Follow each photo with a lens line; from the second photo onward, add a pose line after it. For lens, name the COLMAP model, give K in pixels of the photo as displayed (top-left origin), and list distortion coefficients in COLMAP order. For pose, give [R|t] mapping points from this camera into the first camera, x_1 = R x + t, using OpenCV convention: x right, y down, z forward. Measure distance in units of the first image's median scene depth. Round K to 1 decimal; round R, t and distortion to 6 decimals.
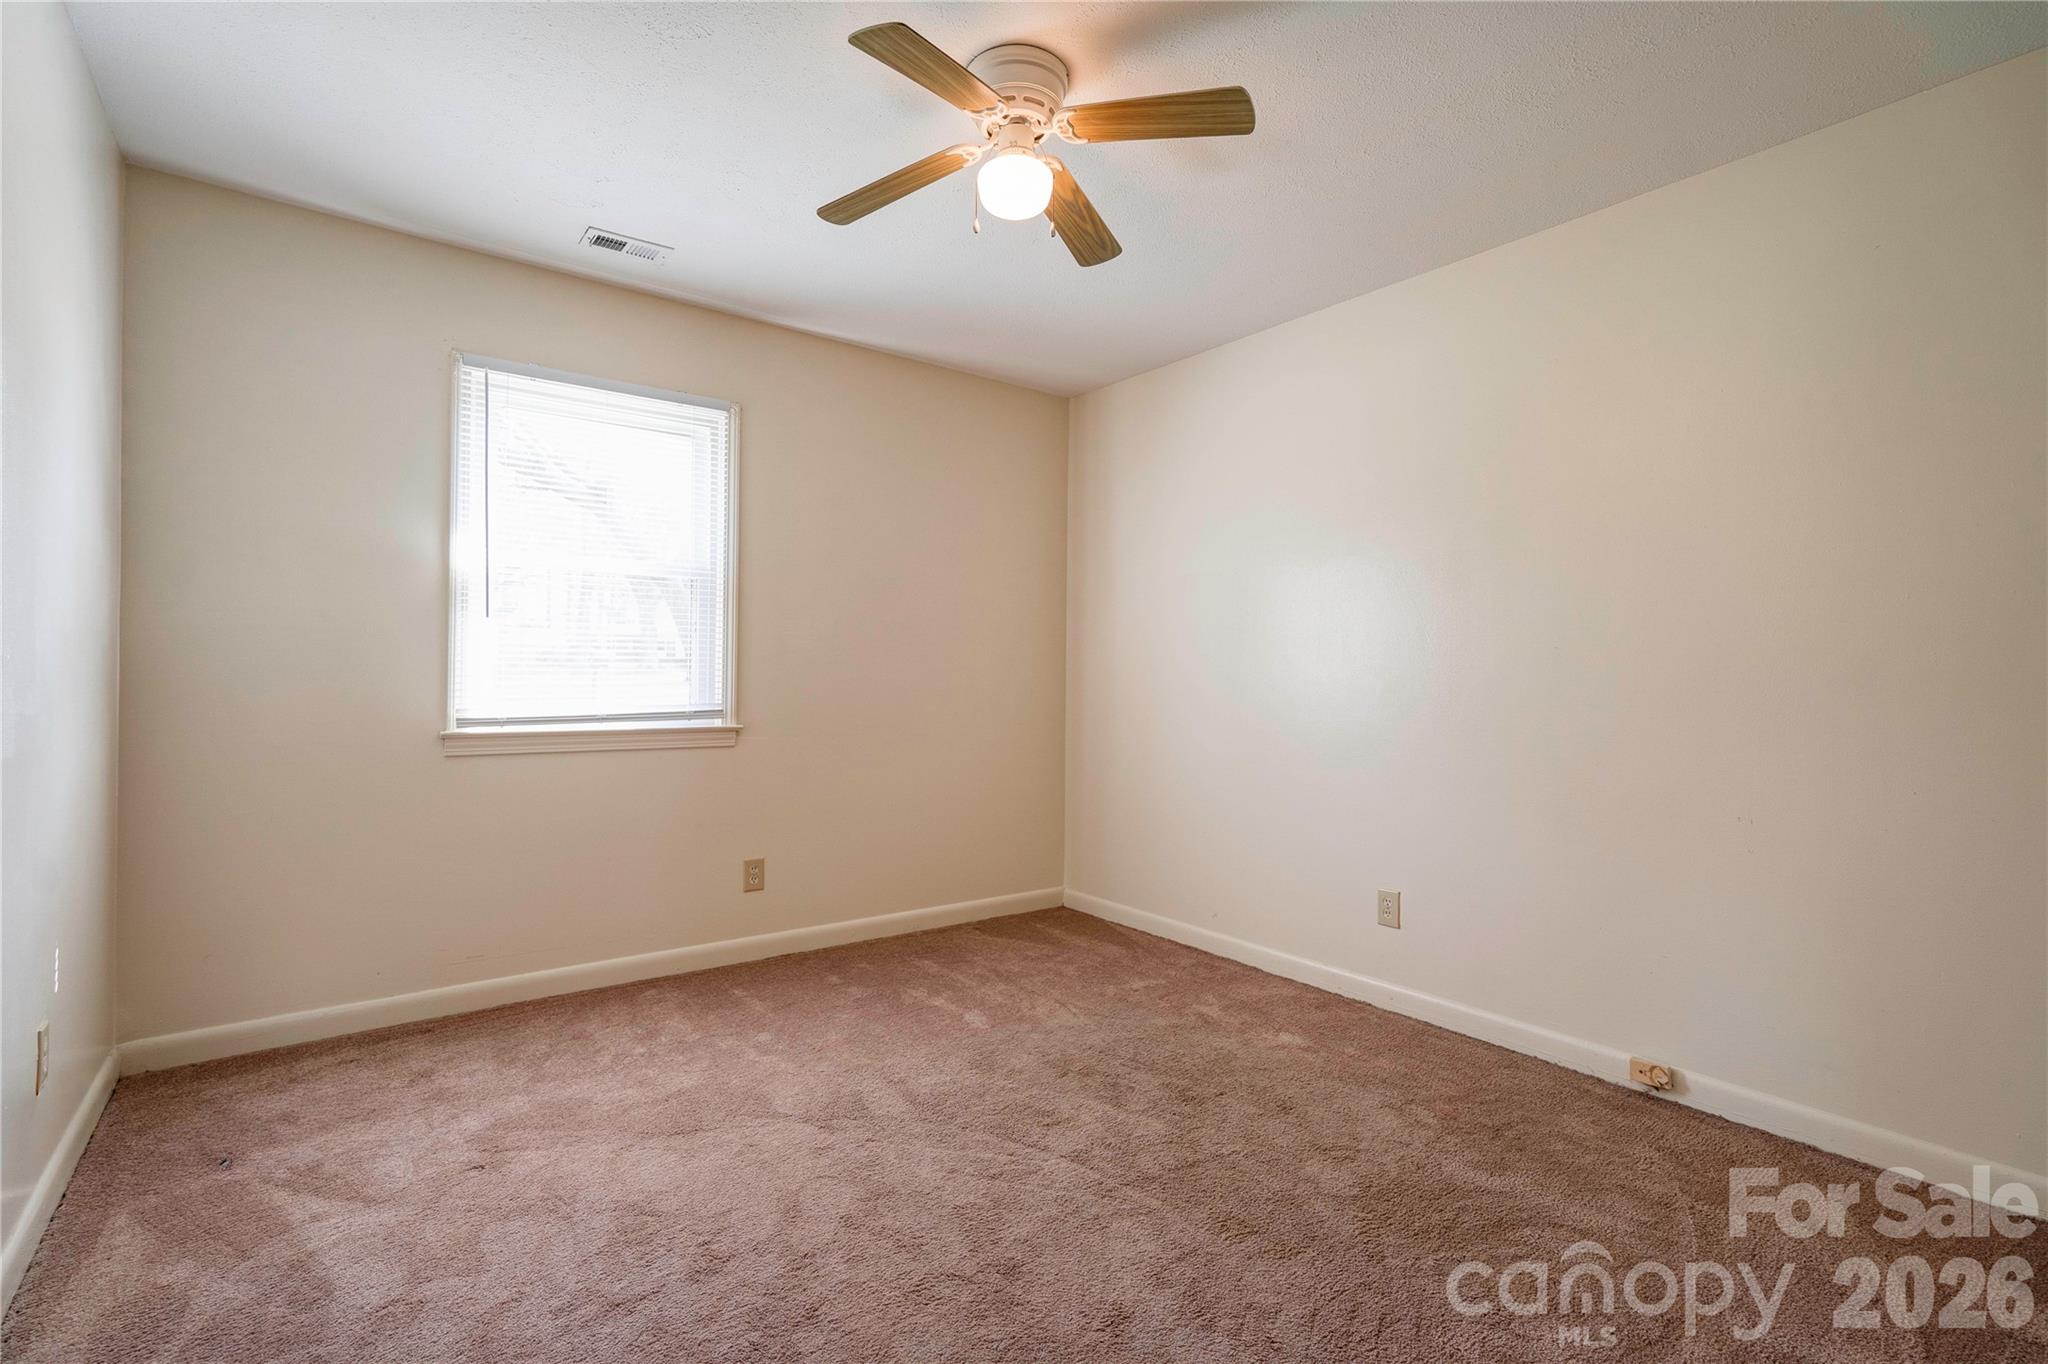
lens RADIAL K [[940.2, 0, 984.7], [0, 940.2, 676.1], [0, 0, 1]] dist [0.001690, 0.012743]
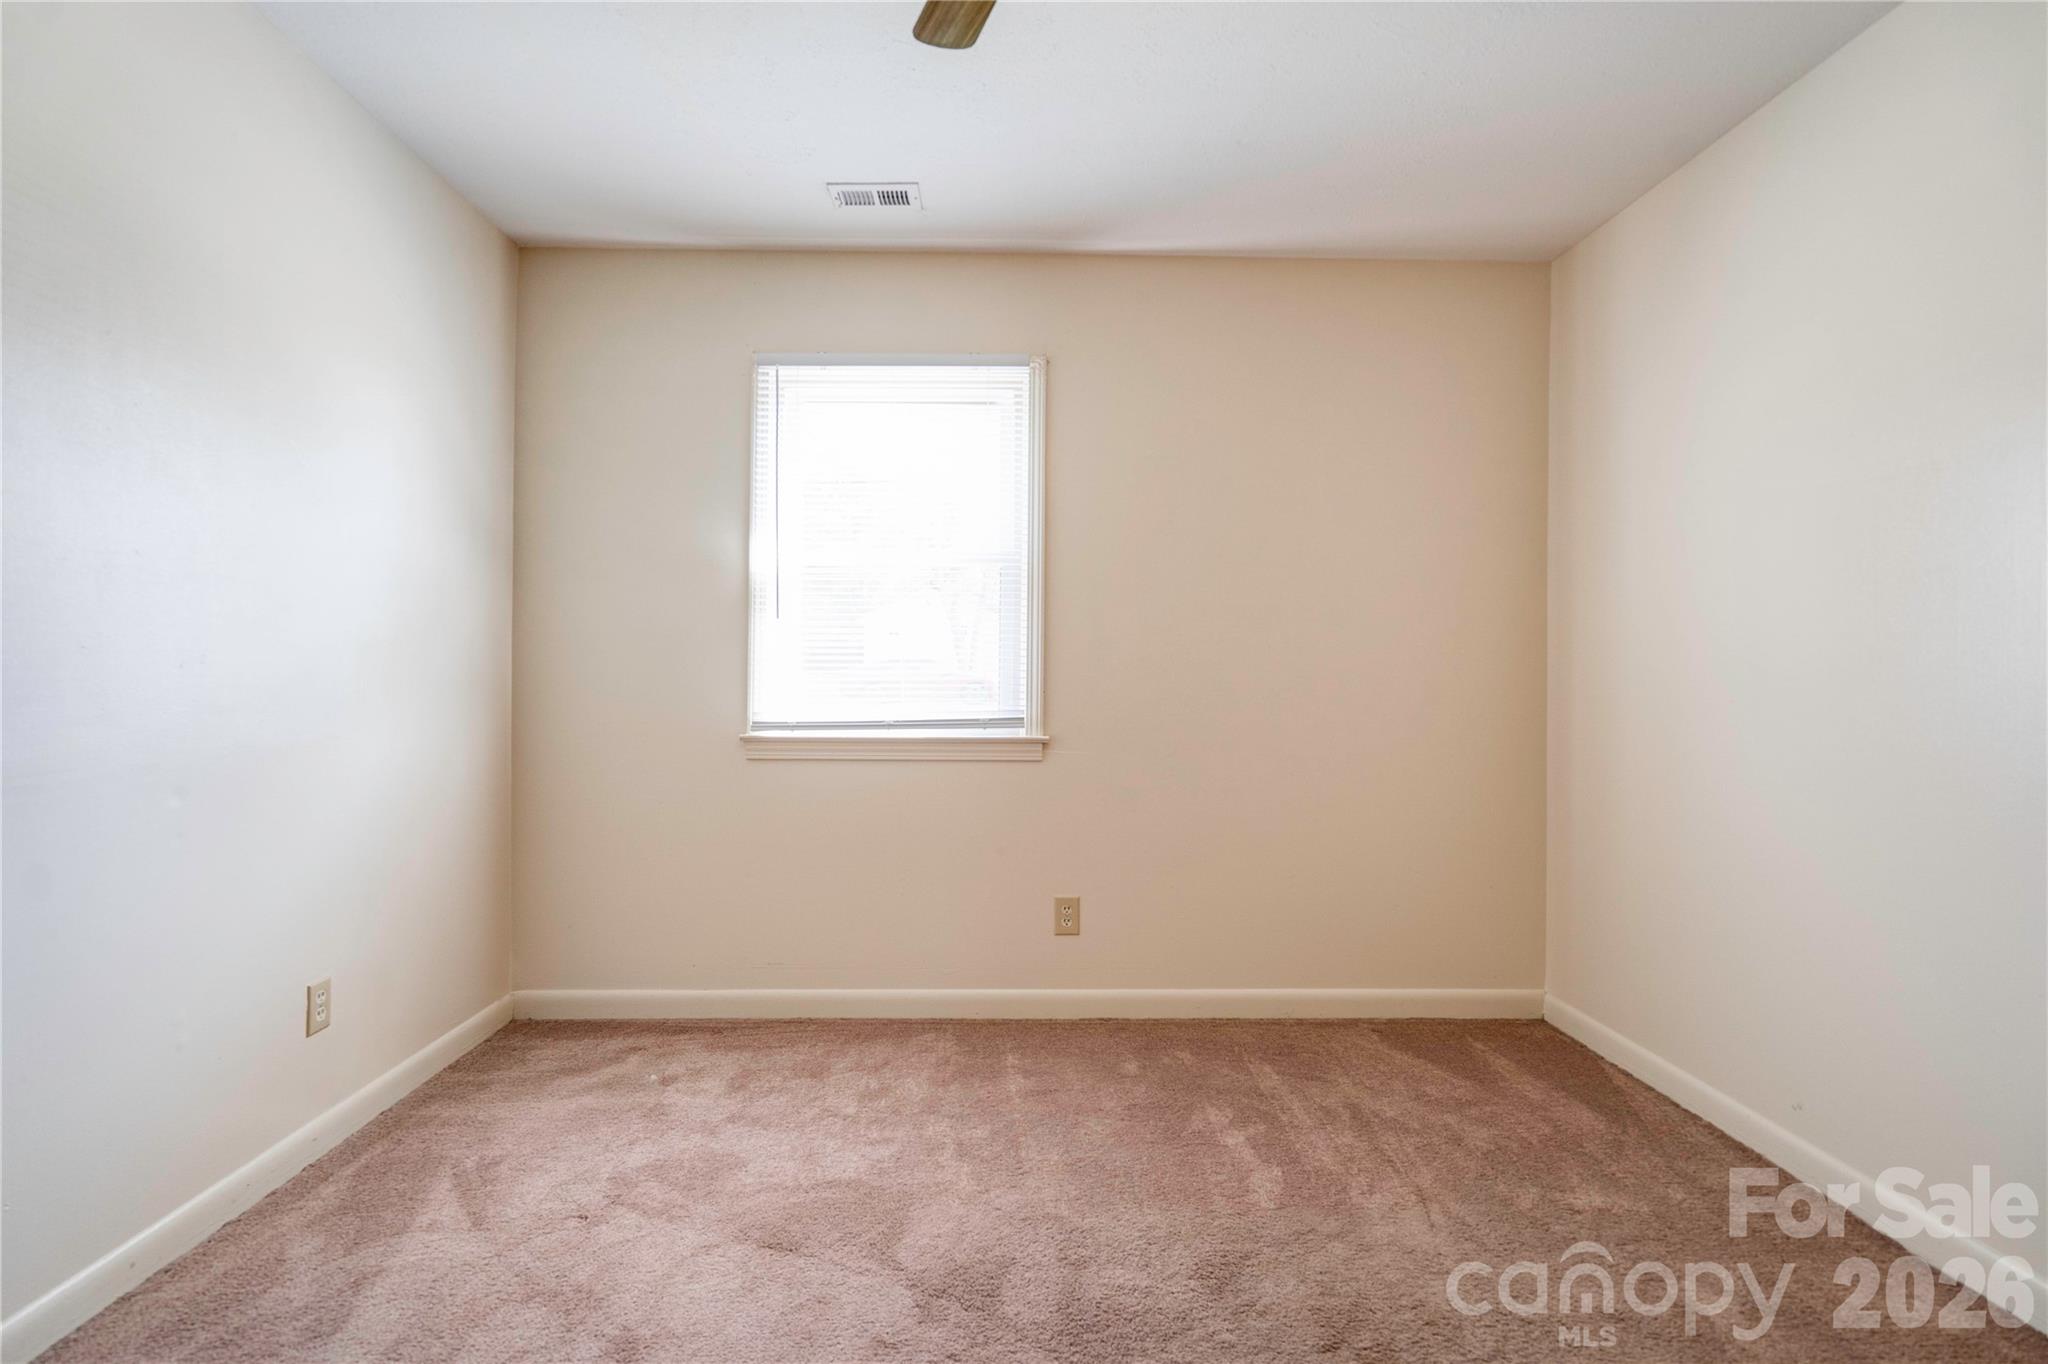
lens RADIAL K [[929.9, 0, 1000.6], [0, 929.9, 680.7], [0, 0, 1]] dist [-0.004095, 0.013905]
pose [[0.819859, -0.005381, -0.572540, 0.208526], [0.004306, 0.999986, -0.003231, 0.005563], [0.572549, 0.000184, 0.819871, 0.333143]]
